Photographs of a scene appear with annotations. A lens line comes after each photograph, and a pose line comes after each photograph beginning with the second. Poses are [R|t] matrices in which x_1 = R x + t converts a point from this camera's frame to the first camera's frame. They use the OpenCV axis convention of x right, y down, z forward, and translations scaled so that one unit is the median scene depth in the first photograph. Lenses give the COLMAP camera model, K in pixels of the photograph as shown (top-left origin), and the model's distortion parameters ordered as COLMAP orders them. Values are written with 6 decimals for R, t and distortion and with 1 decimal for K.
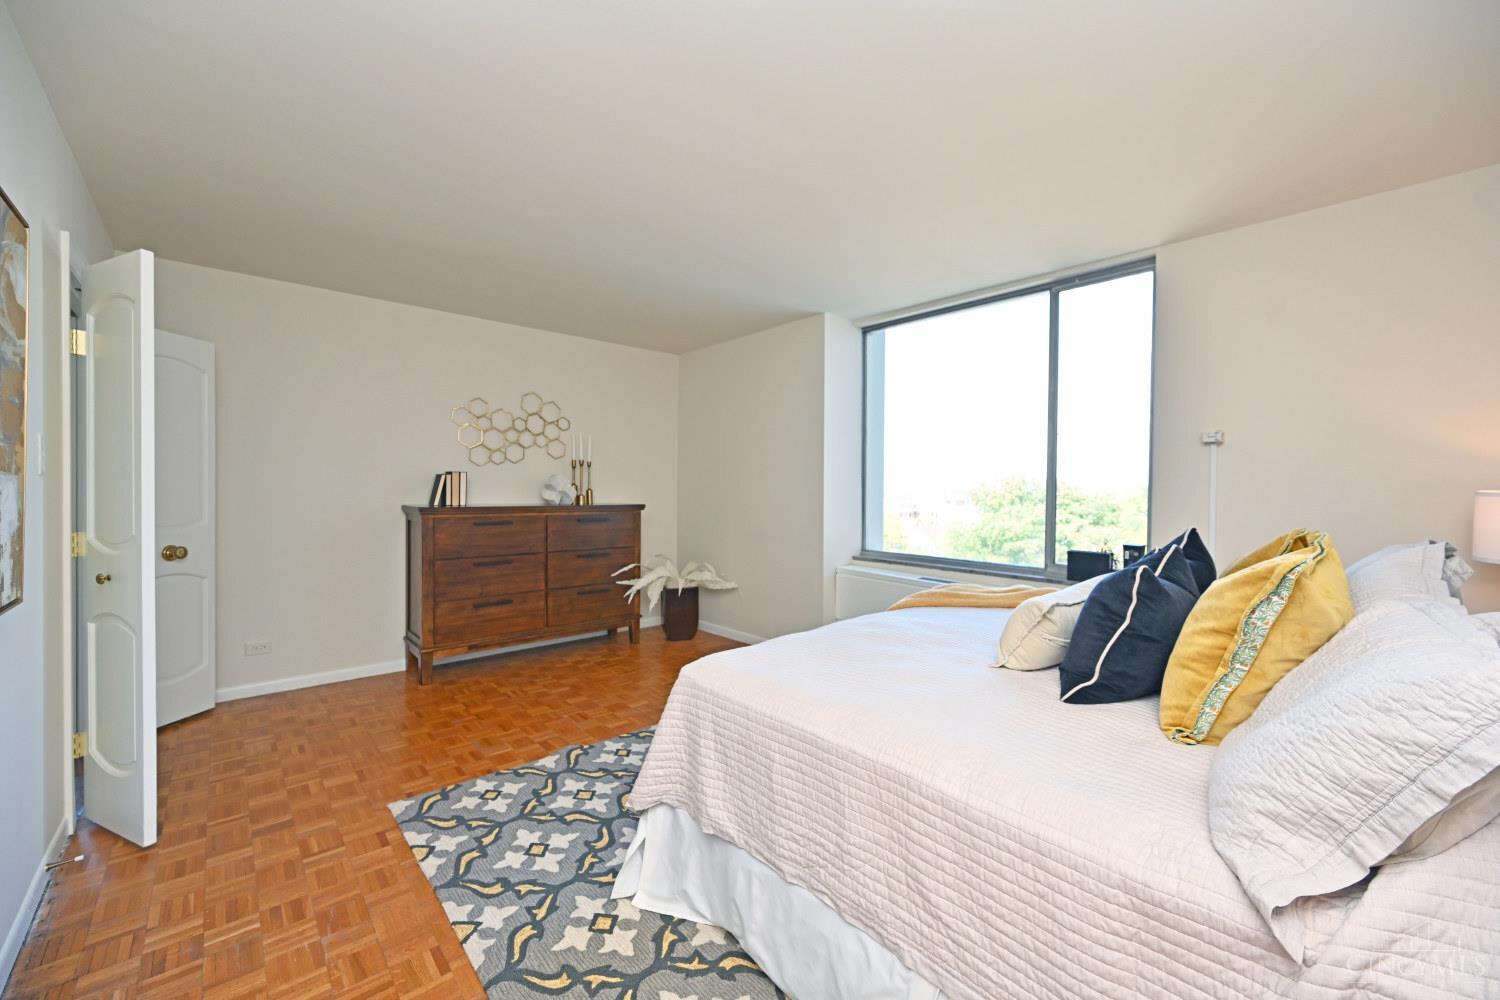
lens RADIAL K [[593.8, 0, 745.4], [0, 593.8, 491.4], [0, 0, 1]] dist [0.001392, 0.000505]
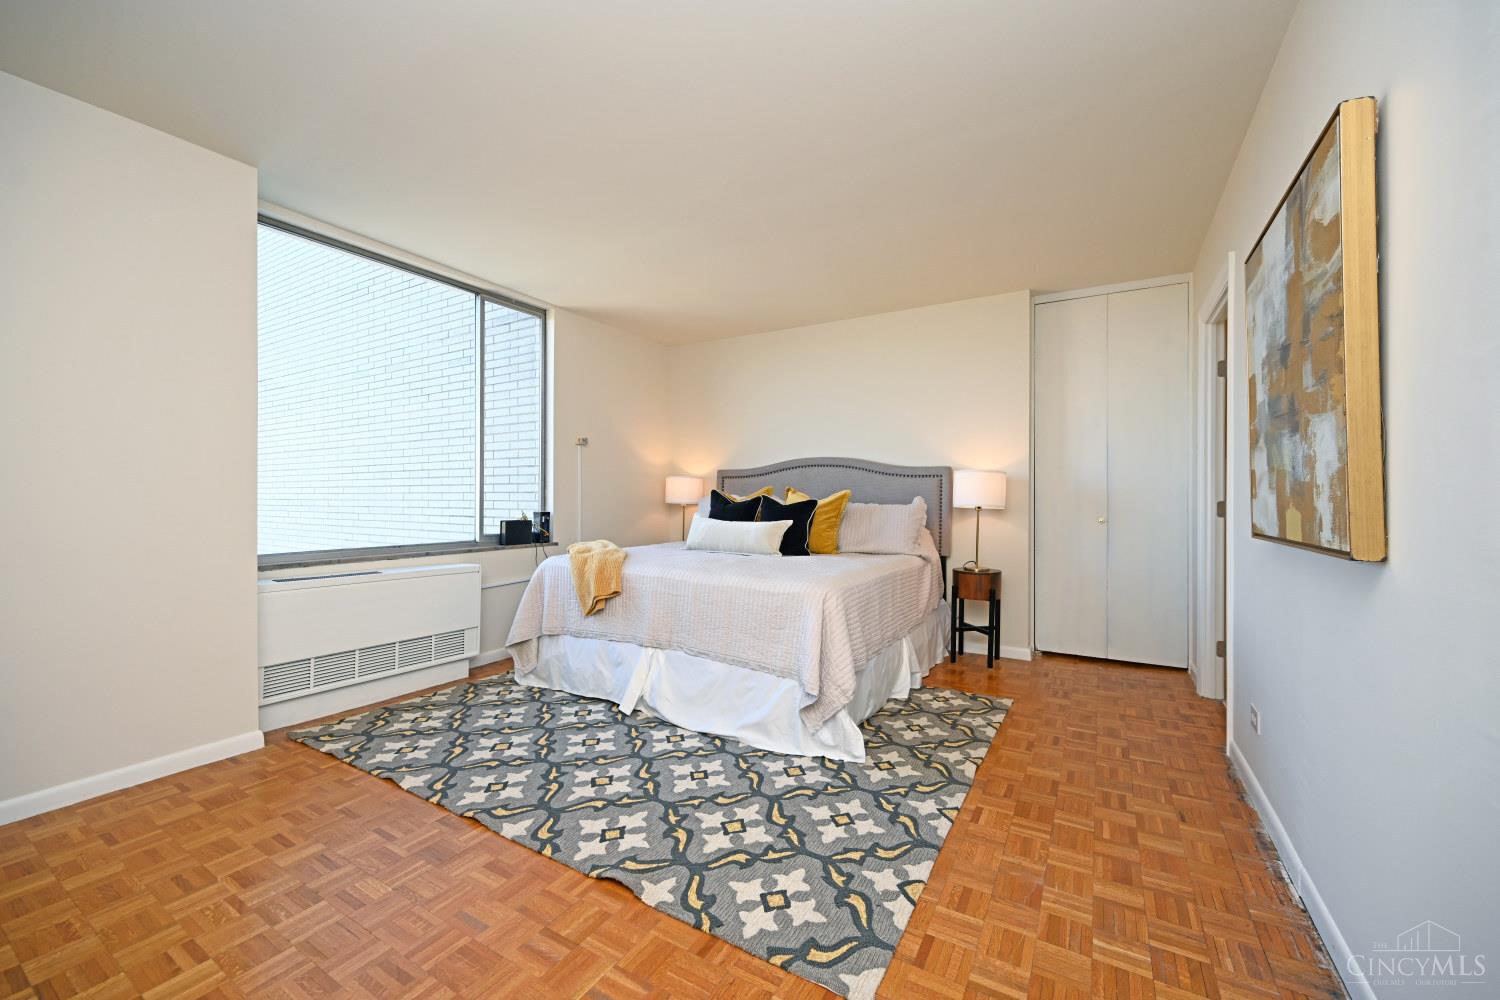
lens RADIAL K [[593.8, 0, 746.2], [0, 593.8, 499.1], [0, 0, 1]] dist [0.001392, 0.000505]
pose [[-0.299701, -0.012462, 0.953952, -1.229038], [0.001826, 0.999905, 0.013636, 0.062294], [-0.954031, 0.005828, -0.299650, 1.441056]]
